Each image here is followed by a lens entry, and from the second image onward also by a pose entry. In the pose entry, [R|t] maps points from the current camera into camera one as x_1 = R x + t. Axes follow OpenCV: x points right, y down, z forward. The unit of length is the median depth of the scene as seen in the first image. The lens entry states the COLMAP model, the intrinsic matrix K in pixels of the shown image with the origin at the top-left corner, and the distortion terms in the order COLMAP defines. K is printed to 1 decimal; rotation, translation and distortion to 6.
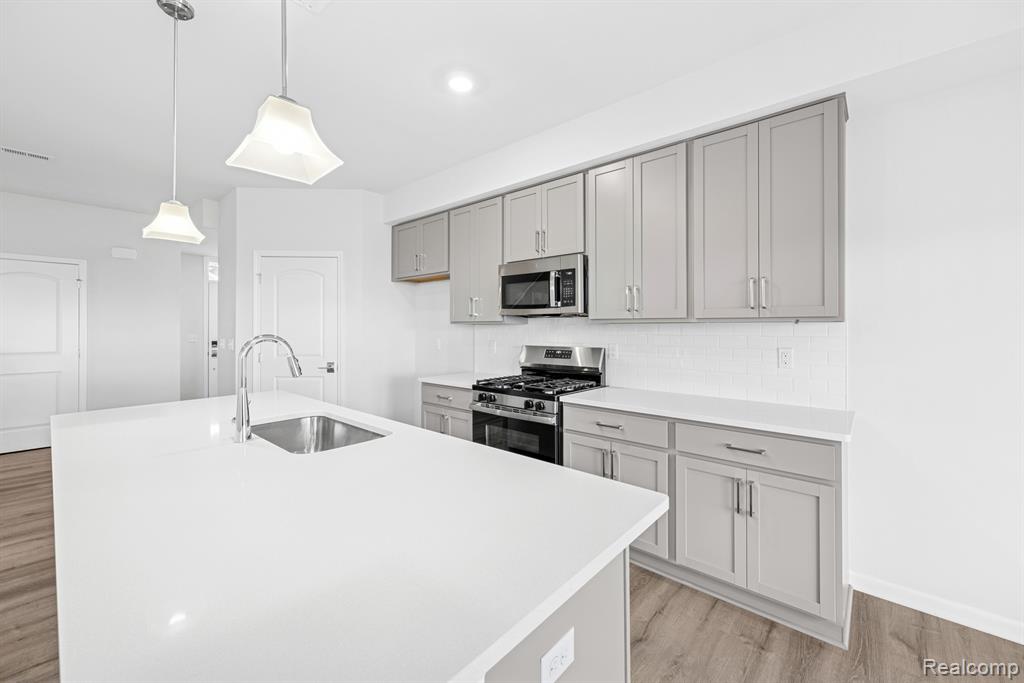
lens RADIAL K [[410.8, 0, 510.1], [0, 410.8, 324.7], [0, 0, 1]] dist [0.001375, 0.000099]
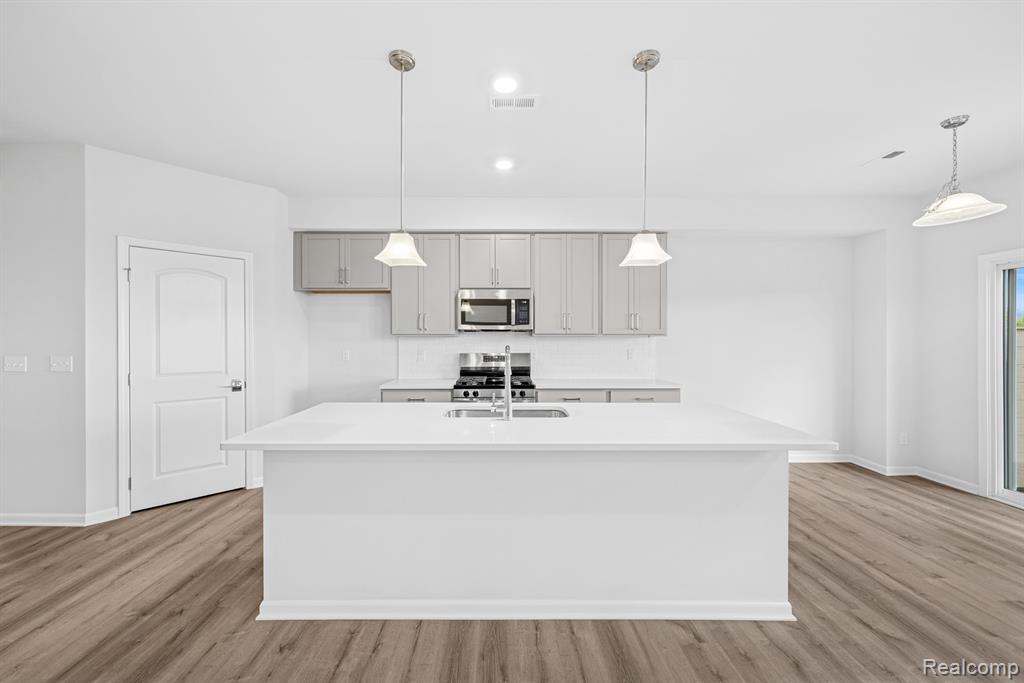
lens RADIAL K [[410.8, 0, 512.4], [0, 410.8, 340.8], [0, 0, 1]] dist [0.001375, 0.000099]
pose [[0.746729, -0.001074, 0.665128, -0.837296], [-0.003551, 0.999978, 0.005601, 0.004005], [-0.665119, -0.006544, 0.746708, -0.056985]]
